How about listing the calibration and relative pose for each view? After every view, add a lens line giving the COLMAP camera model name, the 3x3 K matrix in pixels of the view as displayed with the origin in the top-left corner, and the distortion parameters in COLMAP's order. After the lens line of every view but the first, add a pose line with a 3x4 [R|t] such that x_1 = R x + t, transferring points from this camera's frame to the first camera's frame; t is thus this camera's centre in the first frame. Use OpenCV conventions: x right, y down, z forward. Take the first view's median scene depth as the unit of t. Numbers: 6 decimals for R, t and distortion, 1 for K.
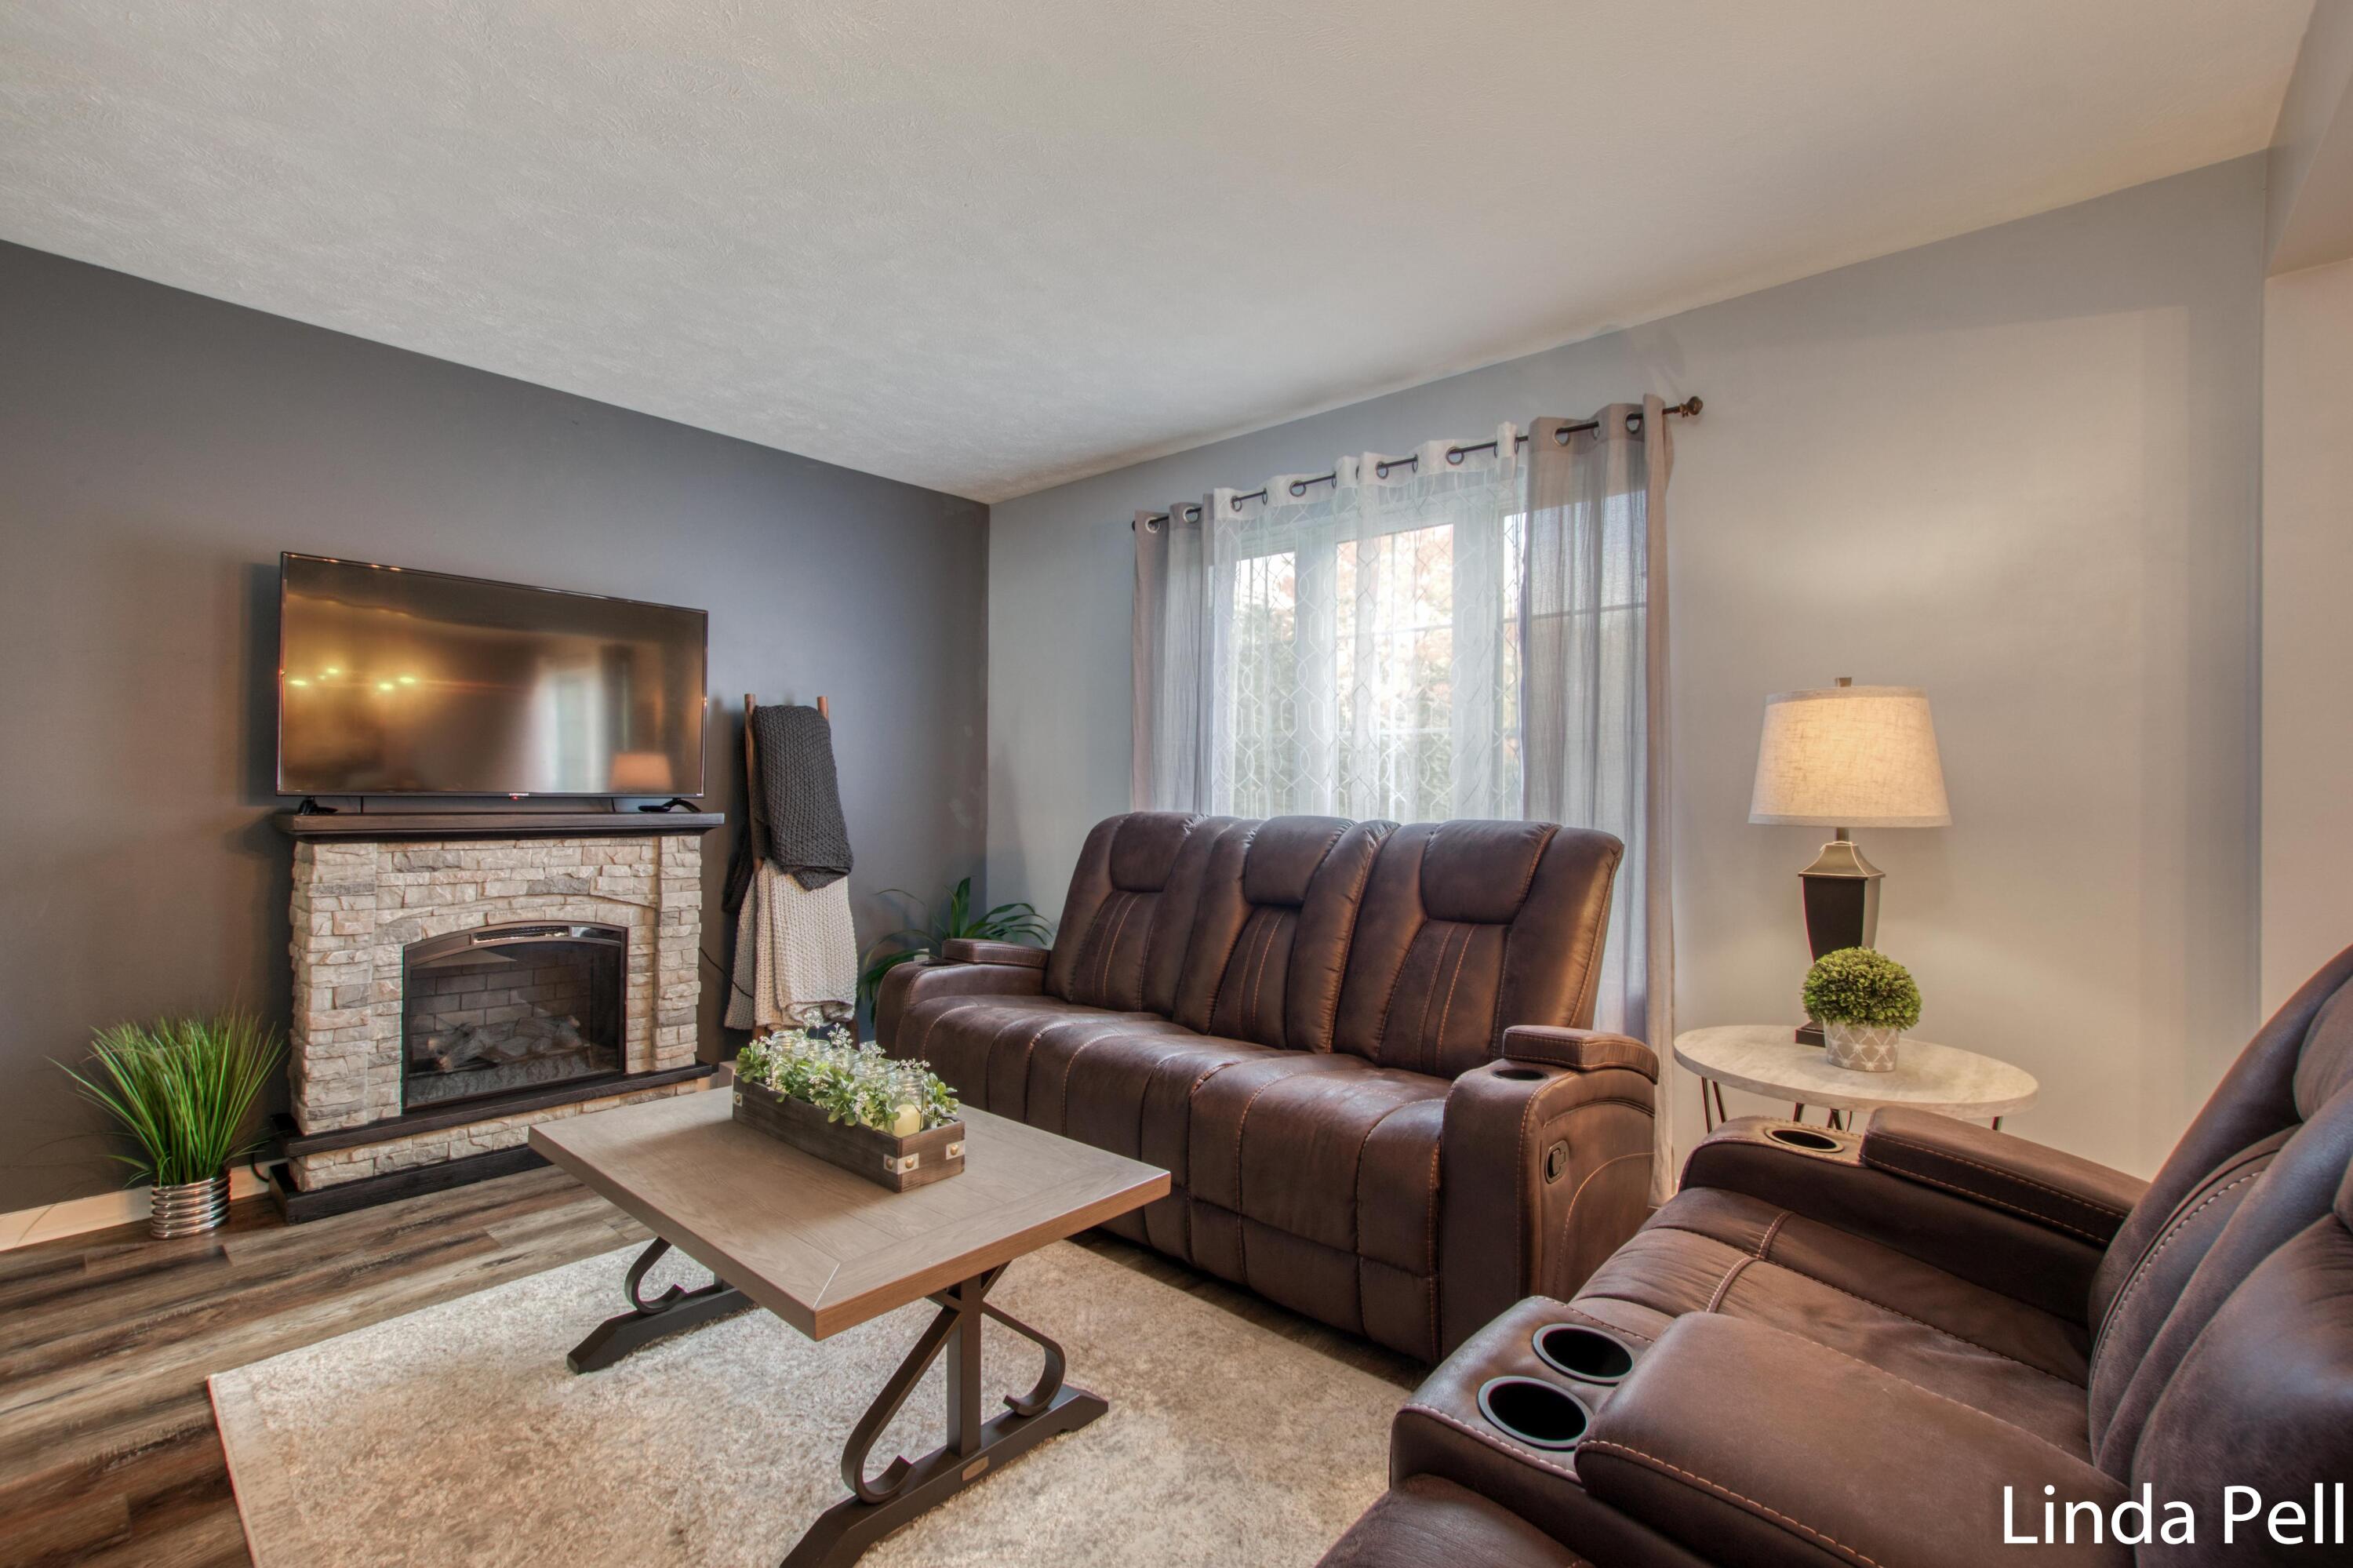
lens RADIAL K [[1026.3, 0, 1170.8], [0, 1026.3, 794.7], [0, 0, 1]] dist [-0.008373, 0.001503]
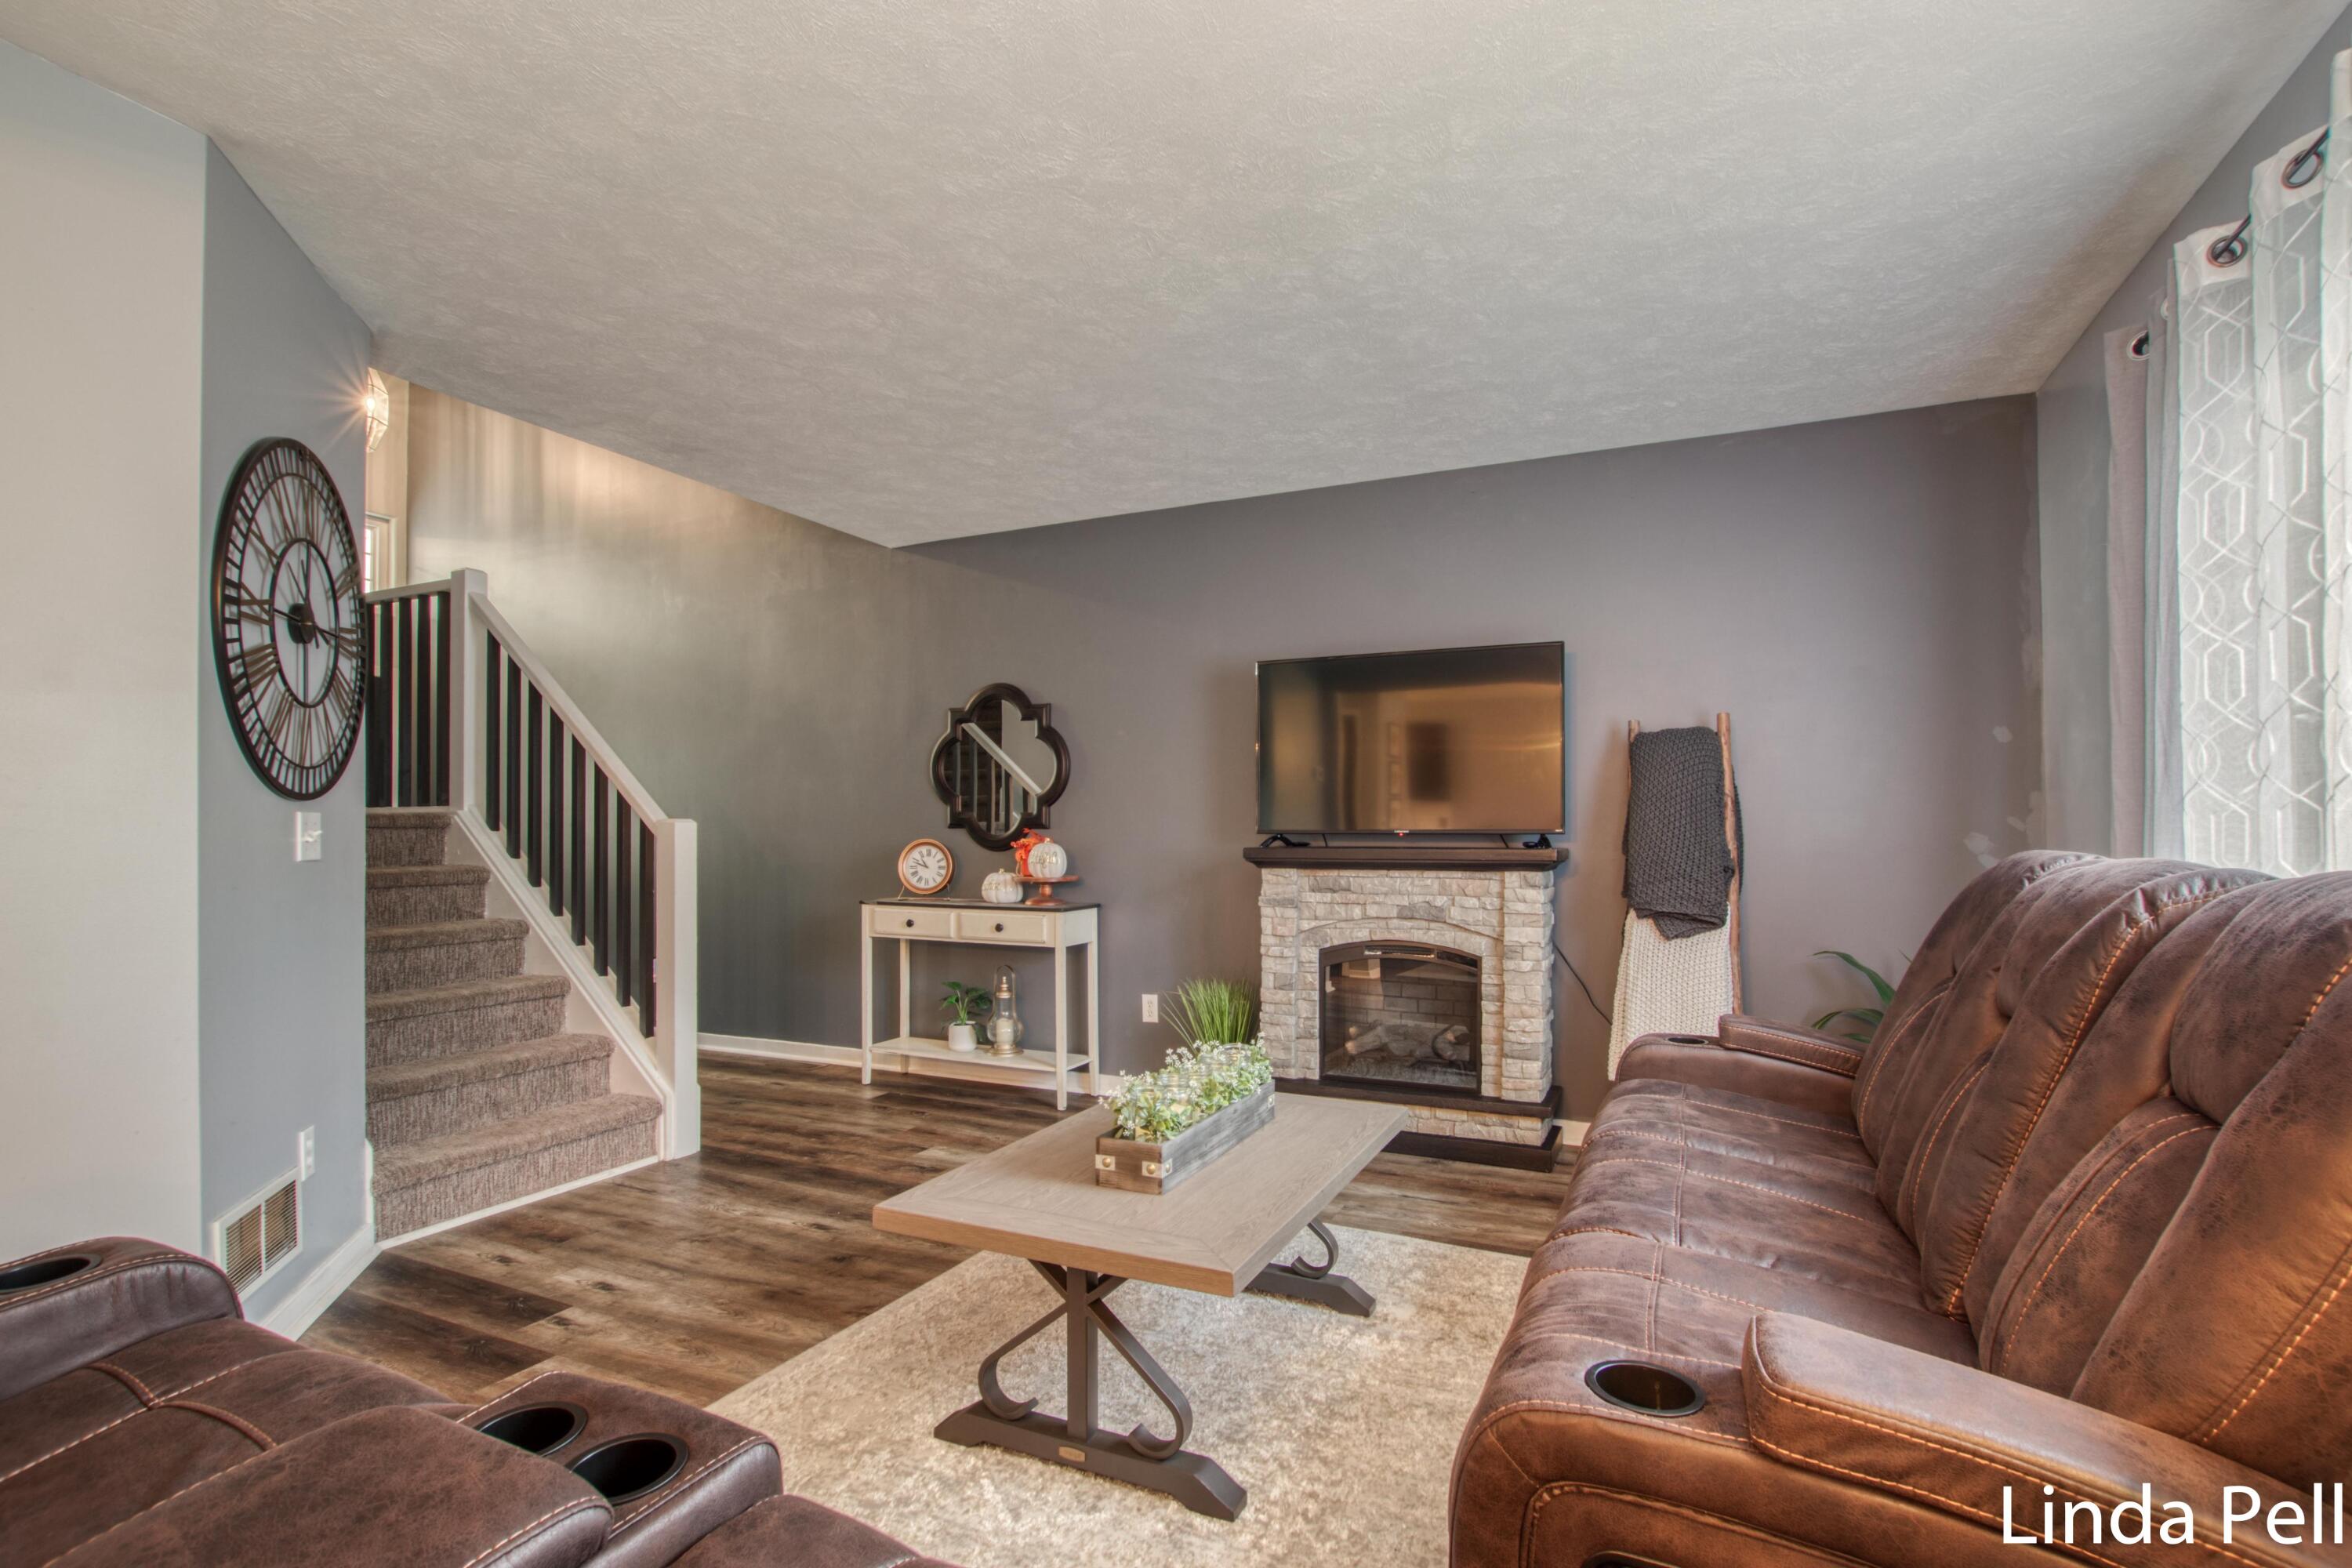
lens RADIAL K [[1112.1, 0, 1231.9], [0, 1112.1, 828.1], [0, 0, 1]] dist [-0.019938, -0.000109]
pose [[0.299403, -0.012687, -0.954042, 0.509157], [0.004781, 0.999919, -0.011796, 0.009774], [0.954115, -0.001030, 0.299439, 0.429333]]
